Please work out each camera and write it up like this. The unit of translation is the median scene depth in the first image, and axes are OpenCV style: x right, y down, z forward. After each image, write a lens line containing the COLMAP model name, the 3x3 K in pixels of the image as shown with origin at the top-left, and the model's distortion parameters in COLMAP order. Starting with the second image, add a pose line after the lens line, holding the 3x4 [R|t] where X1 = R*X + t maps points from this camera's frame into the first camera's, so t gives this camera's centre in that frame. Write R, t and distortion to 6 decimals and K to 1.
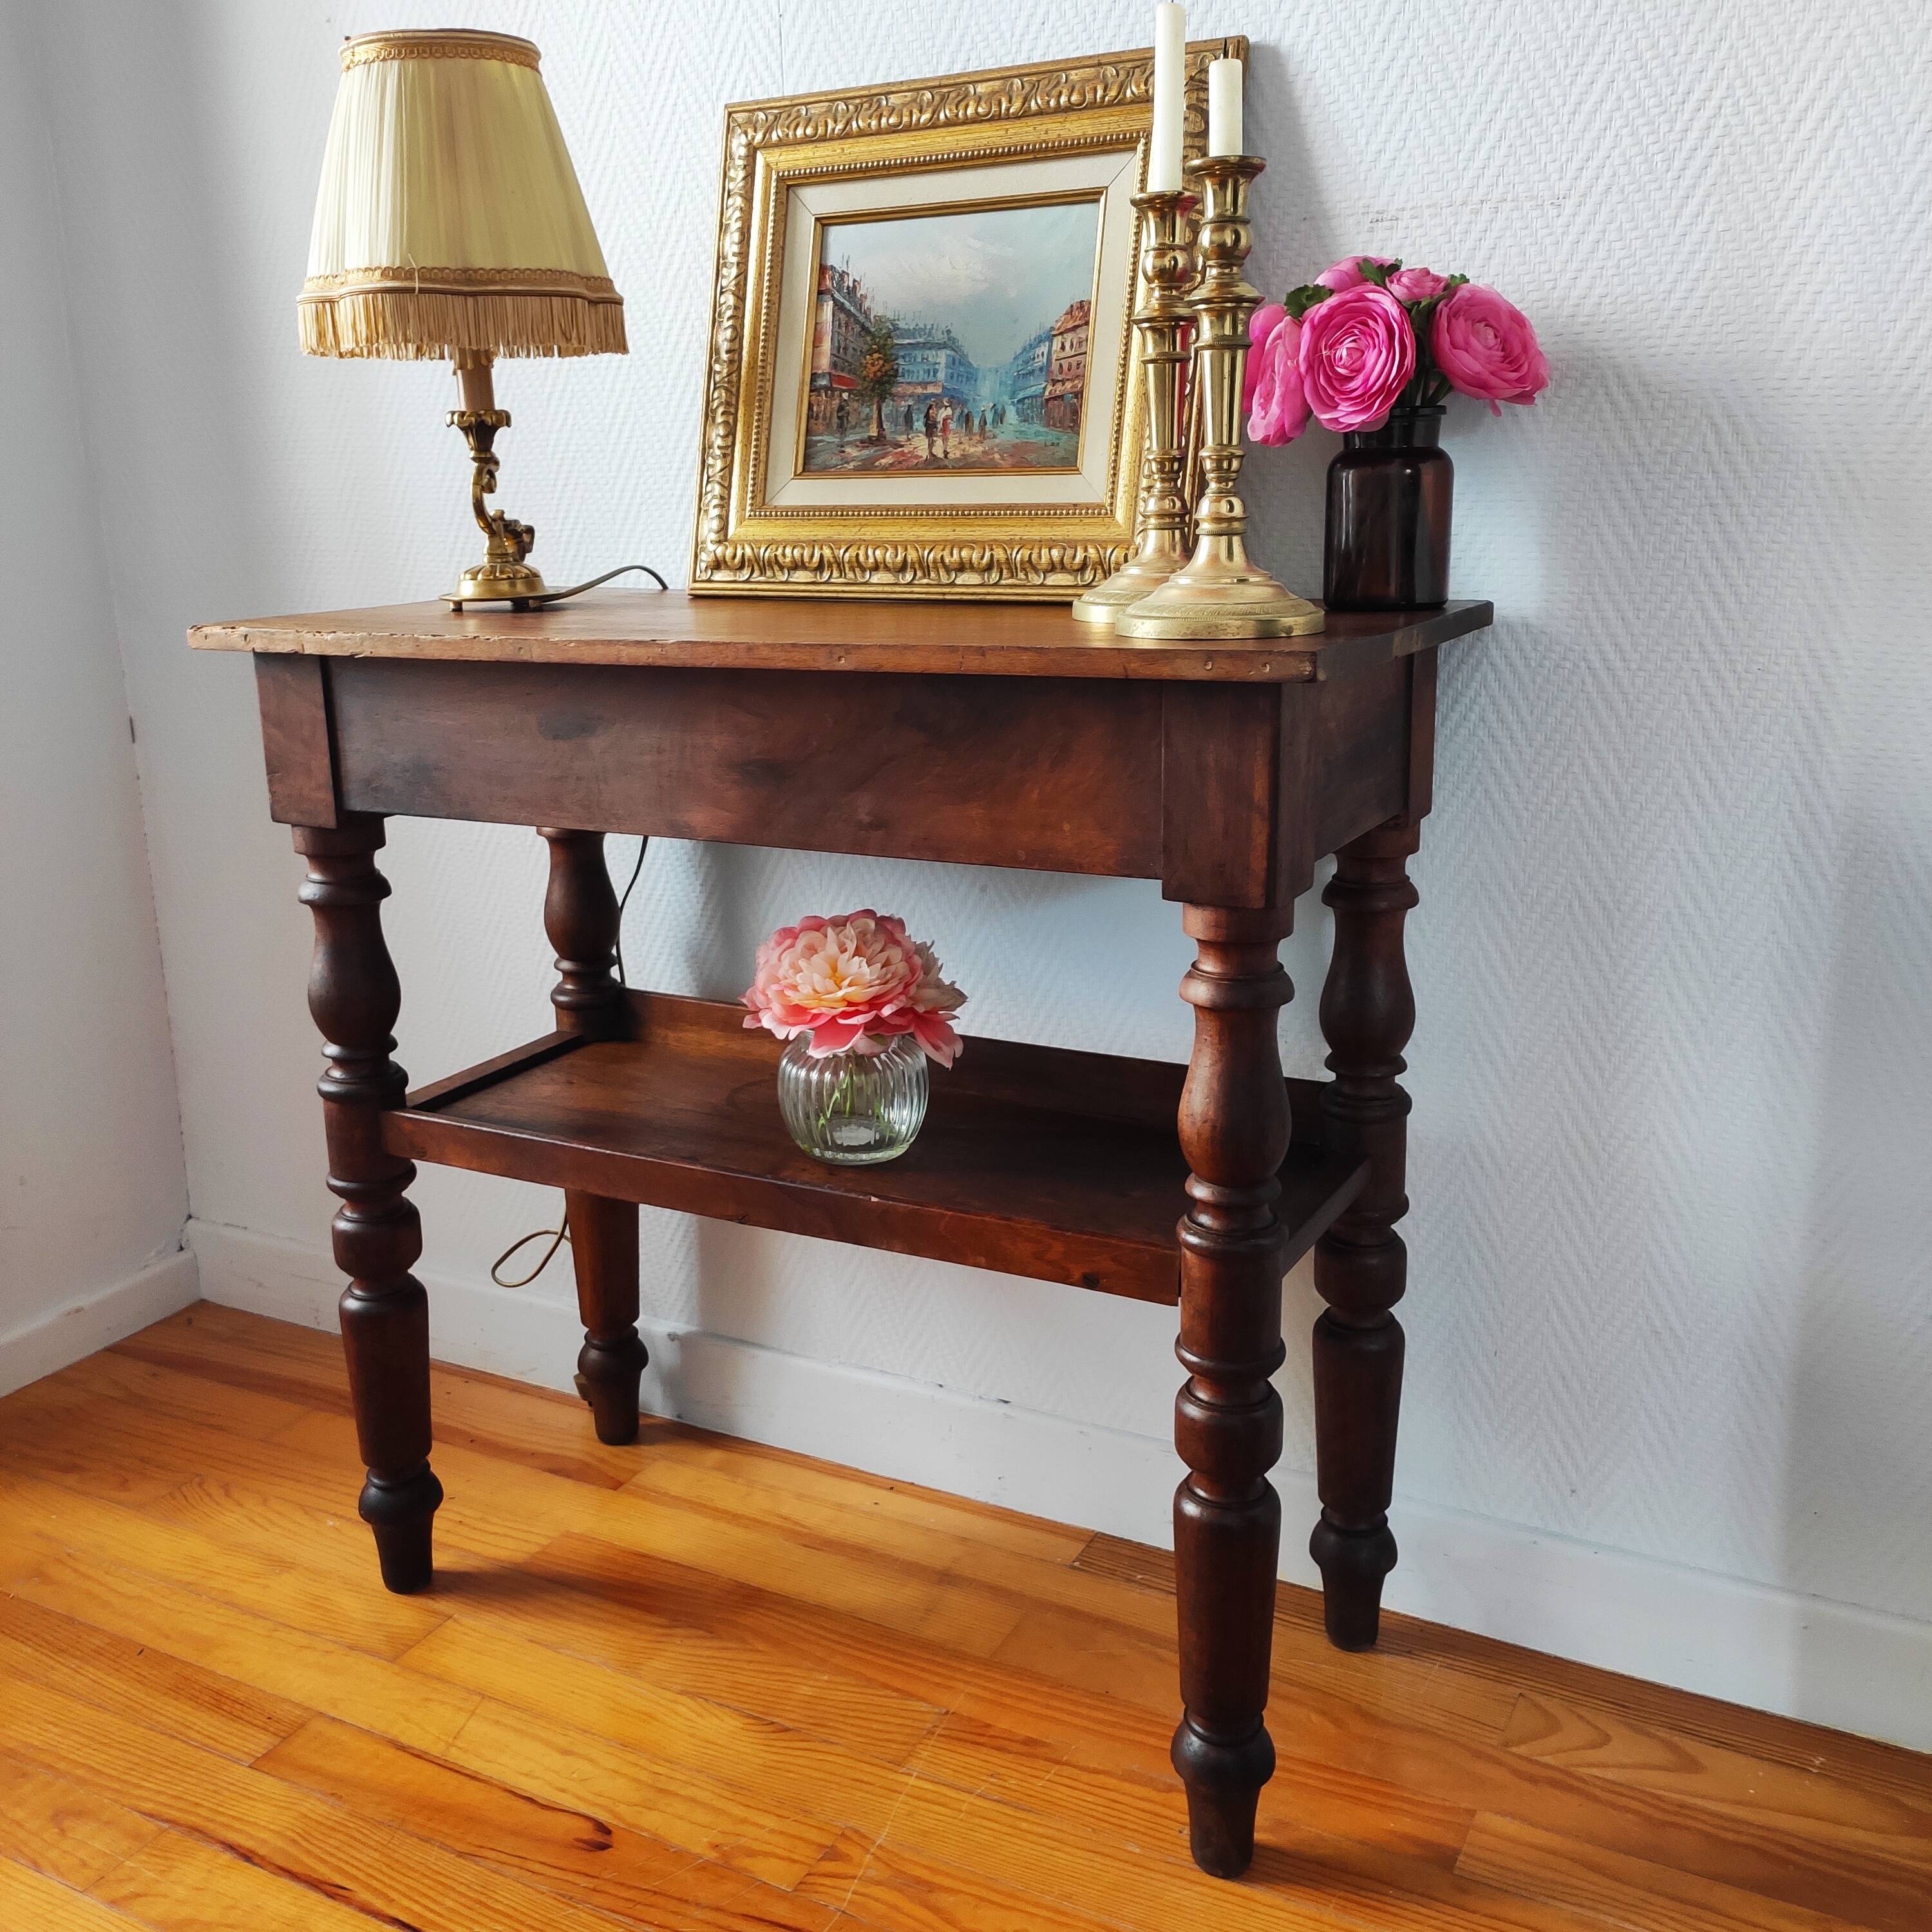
lens RADIAL K [[1943.7, 0, 963.8], [0, 1943.7, 963.1], [0, 0, 1]] dist [0.025132, 0.000000]
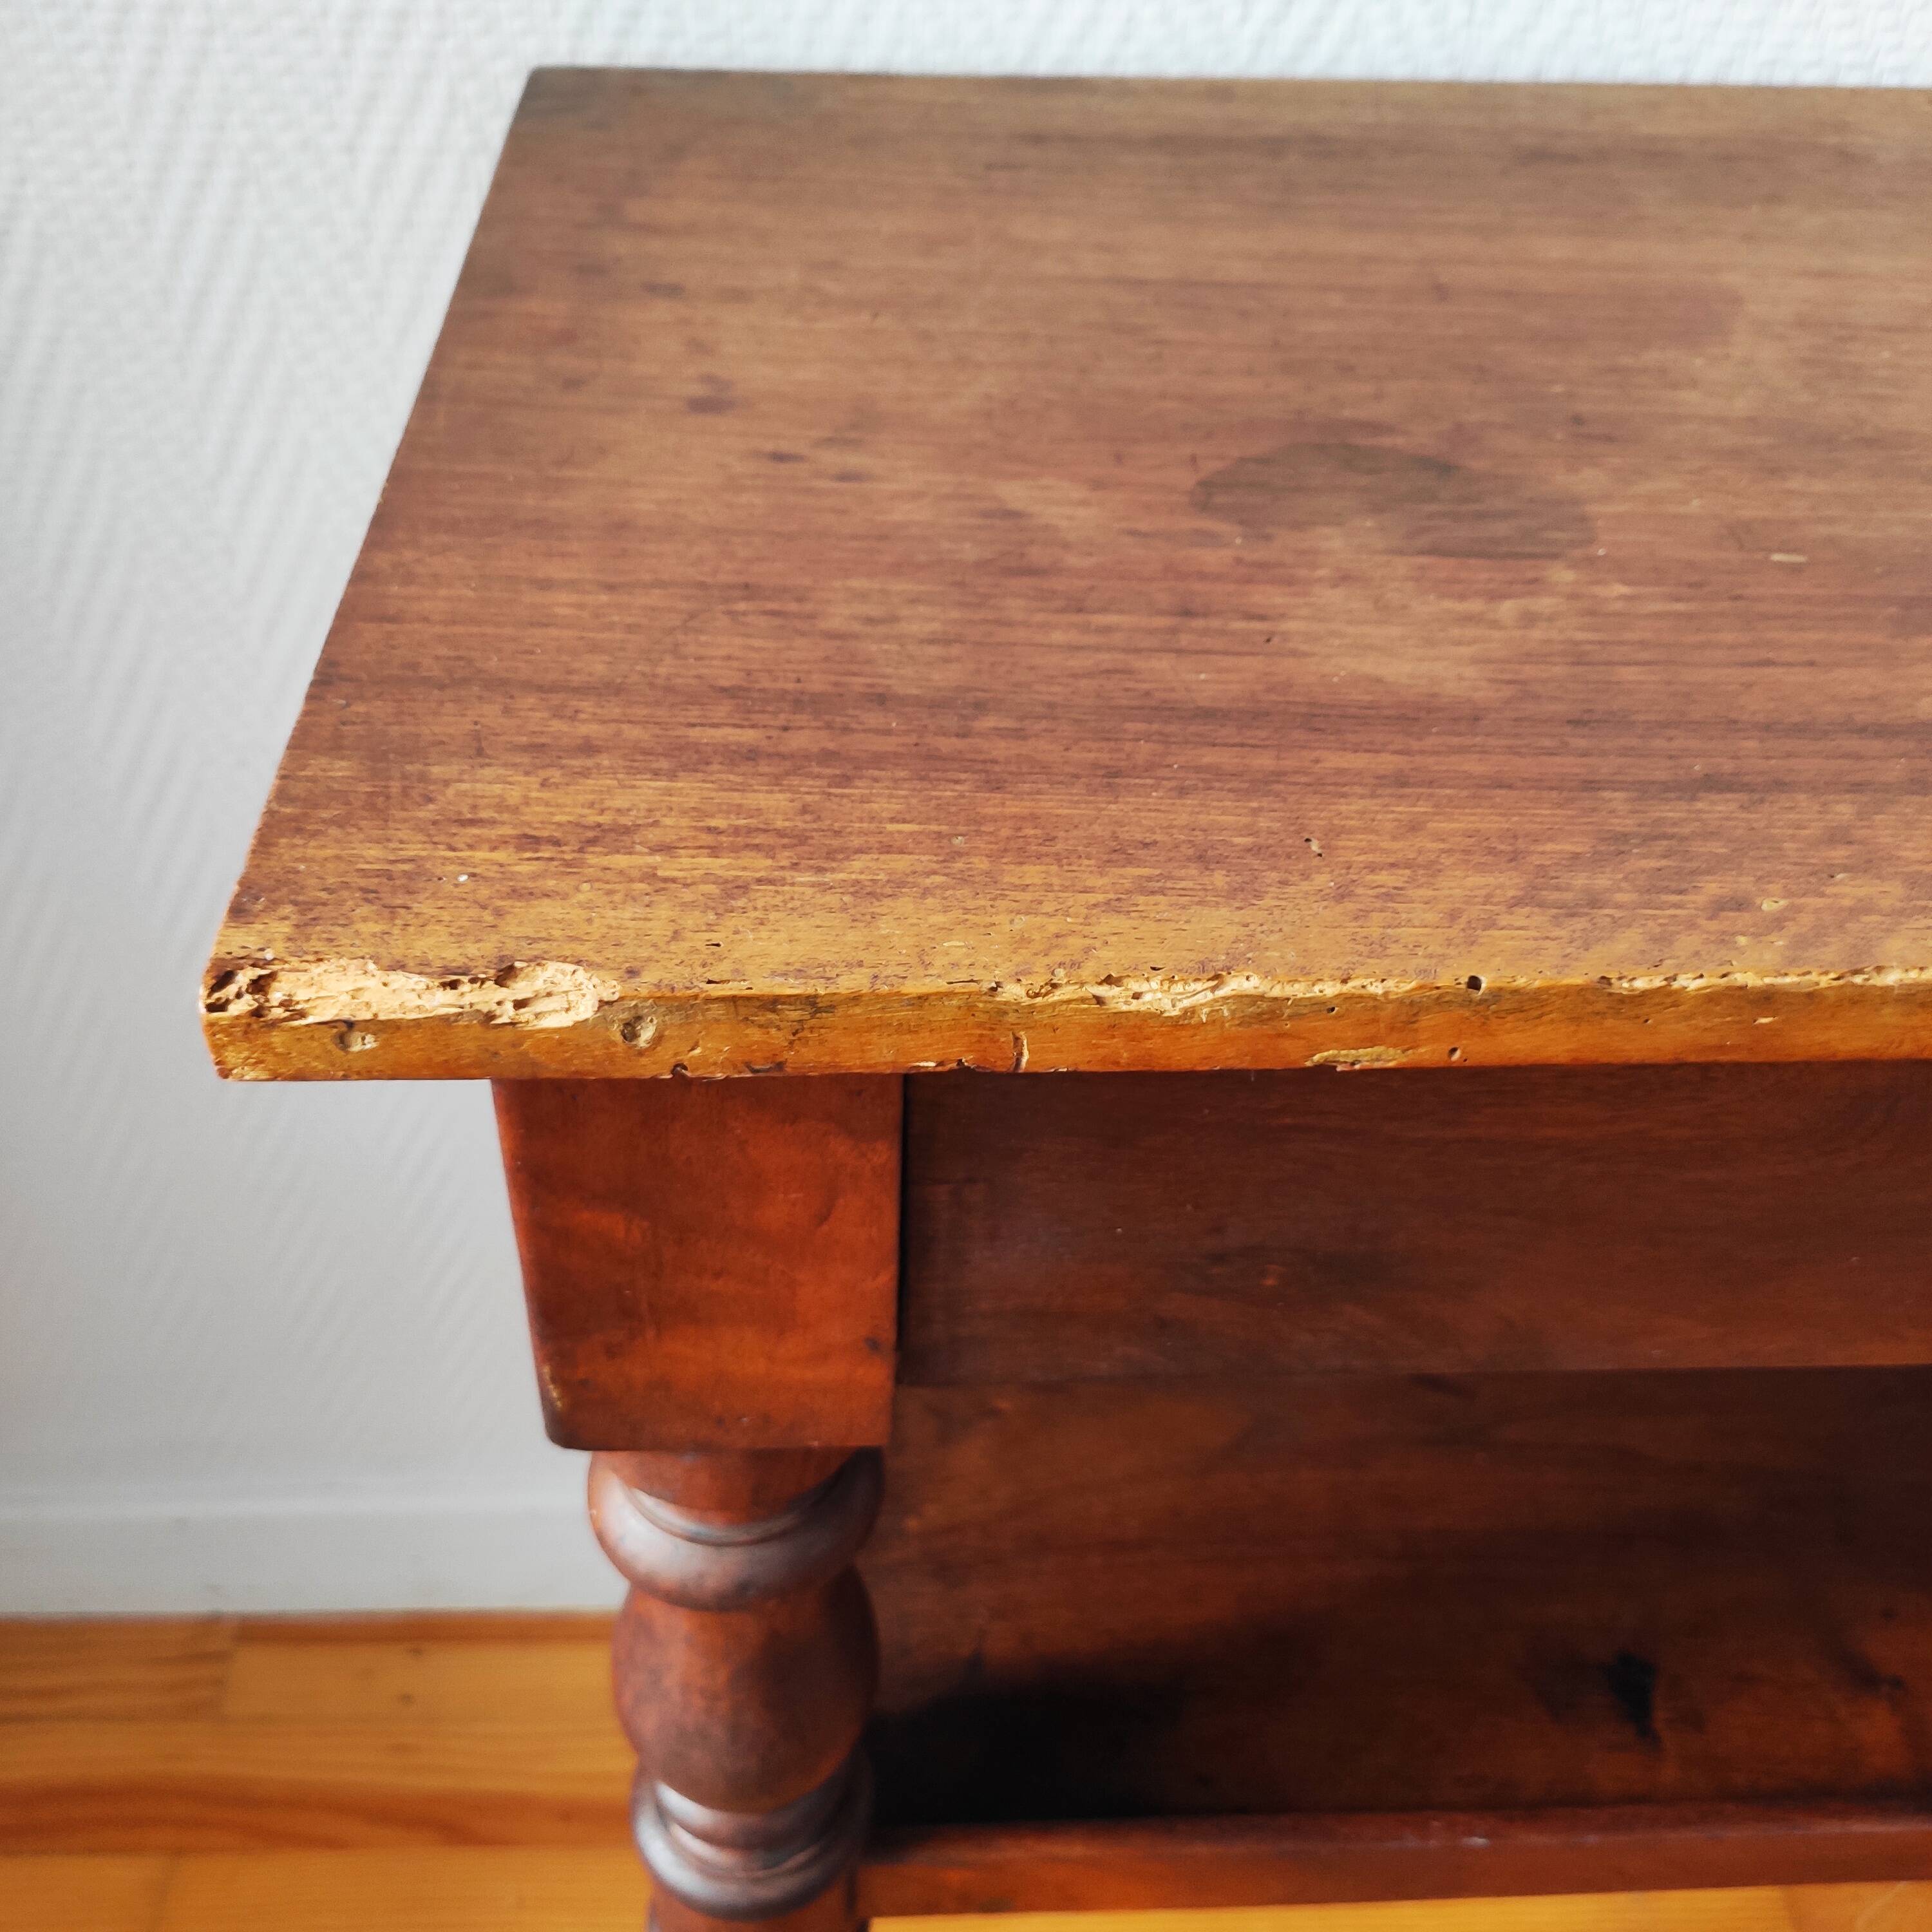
lens RADIAL K [[1943.7, 0, 945.7], [0, 1943.7, 976.8], [0, 0, 1]] dist [0.025132, 0.000000]
pose [[0.869185, -0.293299, 0.398111, -0.406448], [0.088138, 0.884101, 0.458909, -0.251007], [-0.486568, -0.363788, 0.794298, 0.810796]]
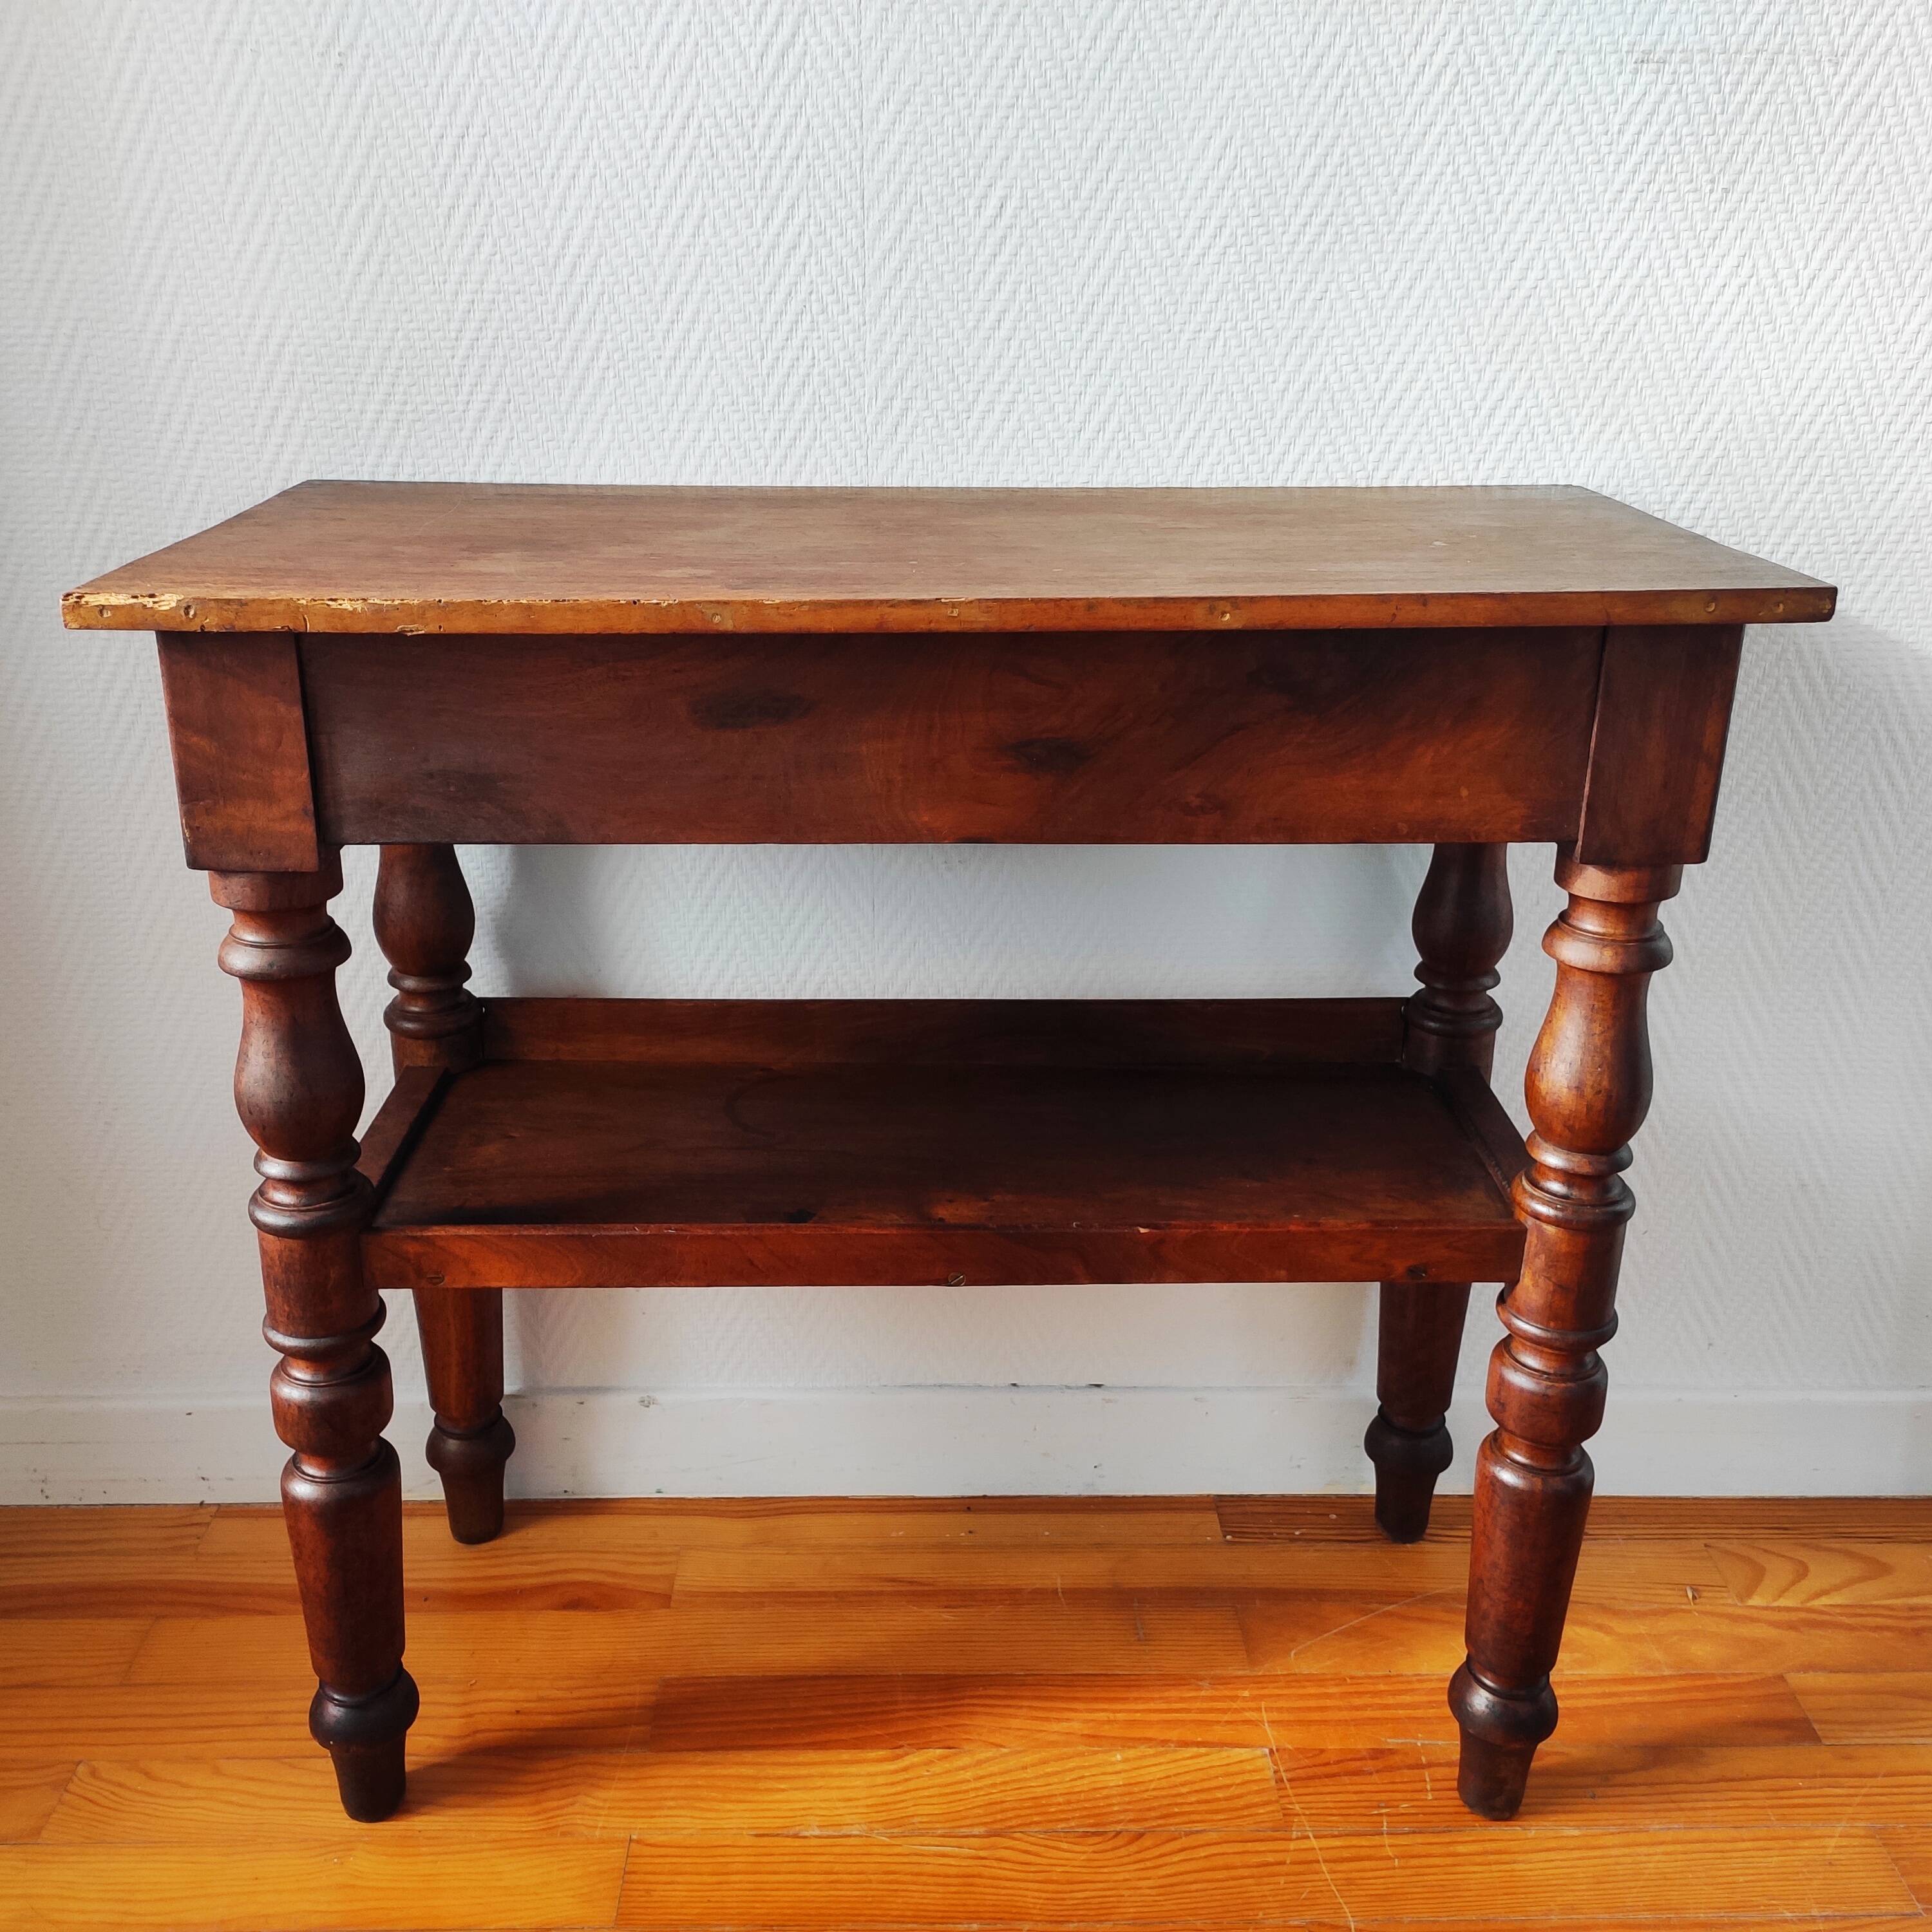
lens RADIAL K [[1943.7, 0, 974.3], [0, 1943.7, 959.4], [0, 0, 1]] dist [0.025132, 0.000000]
pose [[0.870860, -0.153789, 0.466852, -0.512225], [0.097984, 0.985047, 0.141711, -0.124828], [-0.481665, -0.077666, 0.872907, 0.311603]]
